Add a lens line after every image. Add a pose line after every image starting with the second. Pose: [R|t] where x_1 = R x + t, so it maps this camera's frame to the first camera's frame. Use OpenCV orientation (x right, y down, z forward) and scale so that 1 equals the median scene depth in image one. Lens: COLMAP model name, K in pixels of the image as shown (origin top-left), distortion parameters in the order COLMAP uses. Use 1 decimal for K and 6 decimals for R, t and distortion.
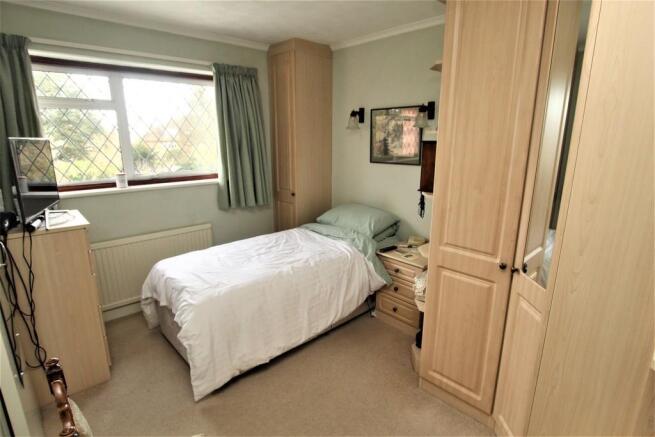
lens RADIAL K [[354.5, 0, 327.9], [0, 354.5, 219.5], [0, 0, 1]] dist [-0.004020, 0.000083]
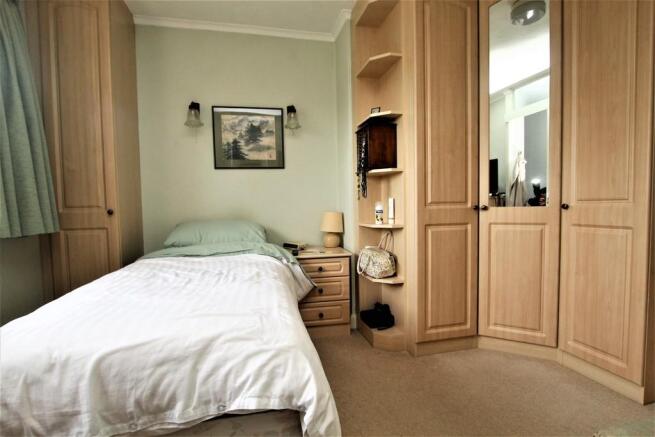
lens RADIAL K [[345.7, 0, 328.8], [0, 345.7, 221.6], [0, 0, 1]] dist [-0.005098, -0.000442]
pose [[0.484610, -0.046164, 0.873511, -0.509820], [0.225415, 0.971470, -0.073715, 0.084932], [-0.845187, 0.232625, 0.481190, 0.469587]]
